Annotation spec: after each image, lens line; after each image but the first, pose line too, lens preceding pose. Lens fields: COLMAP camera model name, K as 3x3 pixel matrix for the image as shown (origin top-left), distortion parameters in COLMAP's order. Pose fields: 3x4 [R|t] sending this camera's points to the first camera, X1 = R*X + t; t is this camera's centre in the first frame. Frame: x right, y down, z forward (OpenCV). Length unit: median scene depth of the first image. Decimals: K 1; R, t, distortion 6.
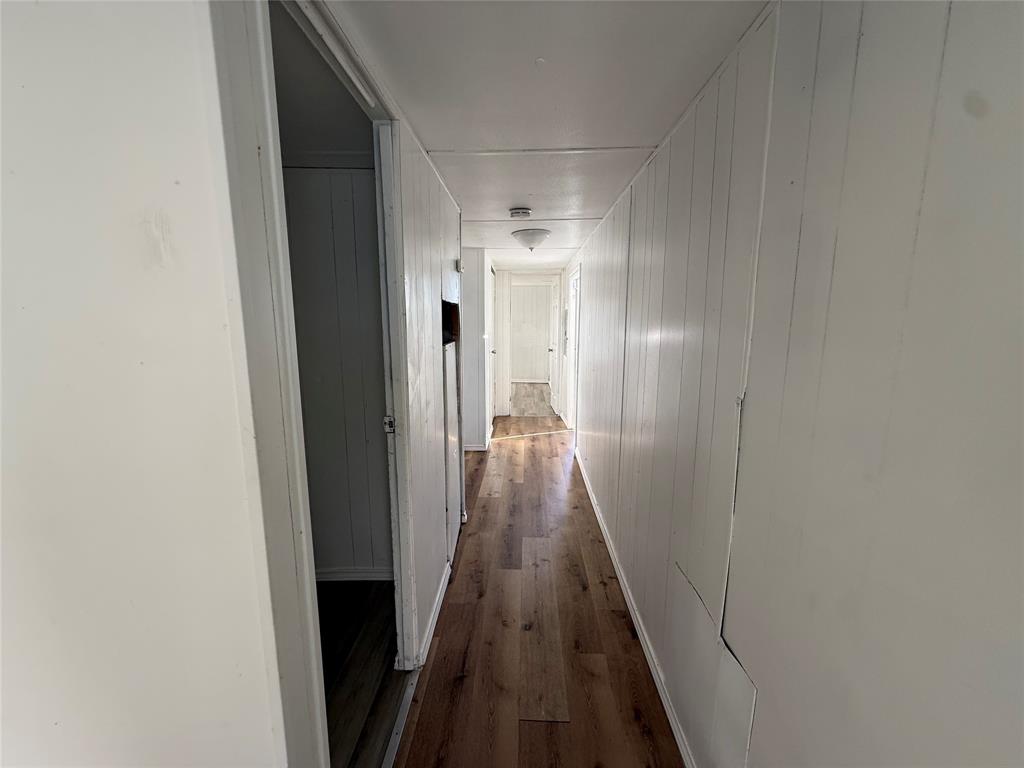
lens RADIAL K [[406.5, 0, 509.7], [0, 406.5, 385.3], [0, 0, 1]] dist [0.000271, 0.000067]
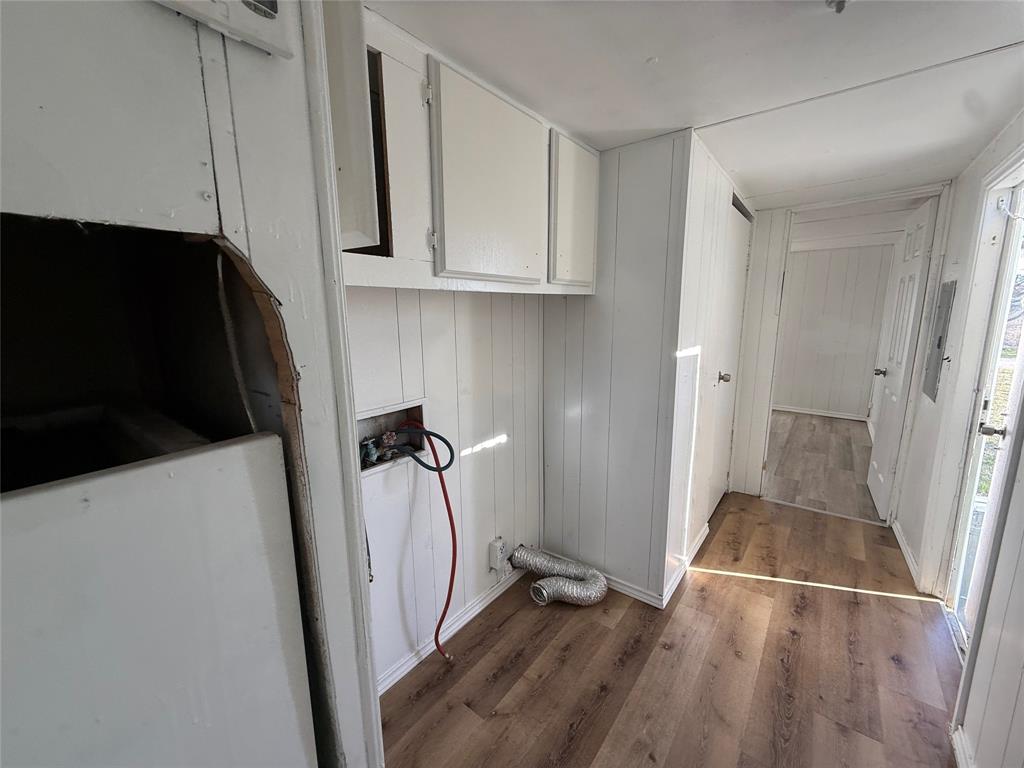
lens RADIAL K [[409.3, 0, 508.0], [0, 409.3, 382.7], [0, 0, 1]] dist [-0.002788, -0.000295]
pose [[0.806710, 0.092265, -0.583701, 0.035135], [-0.081943, 0.995659, 0.044133, -0.072613], [0.585239, 0.012228, 0.810769, 0.436502]]
